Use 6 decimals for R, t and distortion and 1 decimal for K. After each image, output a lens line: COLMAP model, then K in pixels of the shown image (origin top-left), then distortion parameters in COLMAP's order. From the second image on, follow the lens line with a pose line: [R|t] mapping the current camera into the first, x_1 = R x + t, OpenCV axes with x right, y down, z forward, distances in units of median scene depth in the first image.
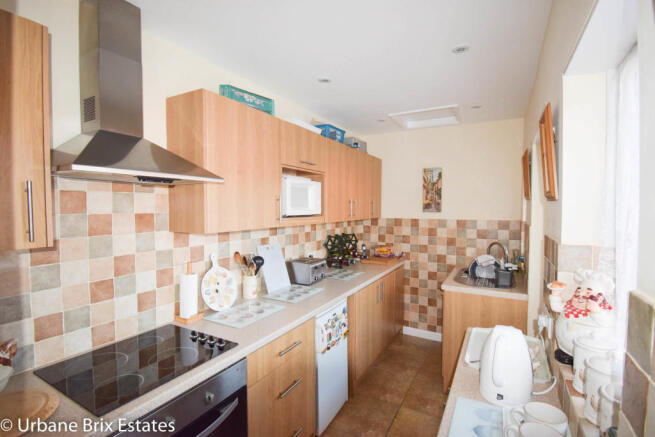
lens RADIAL K [[299.1, 0, 328.4], [0, 299.1, 217.9], [0, 0, 1]] dist [0.000931, 0.000028]
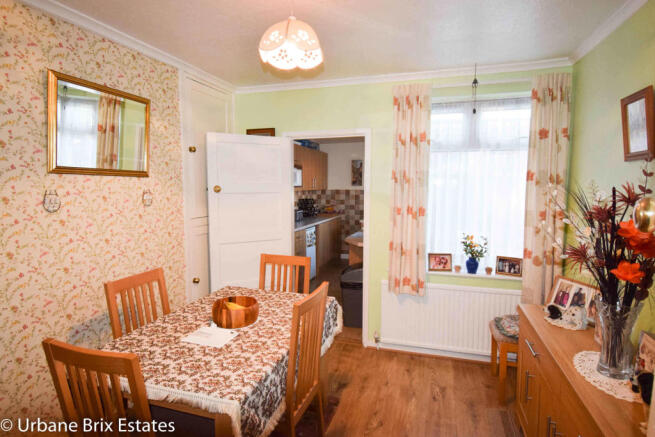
lens RADIAL K [[344.0, 0, 328.5], [0, 344.0, 218.0], [0, 0, 1]] dist [-0.000539, -0.000008]
pose [[0.975615, -0.018458, 0.218711, -0.246670], [0.004999, 0.998068, 0.061931, 0.041454], [-0.219432, -0.059328, 0.973822, -0.890867]]
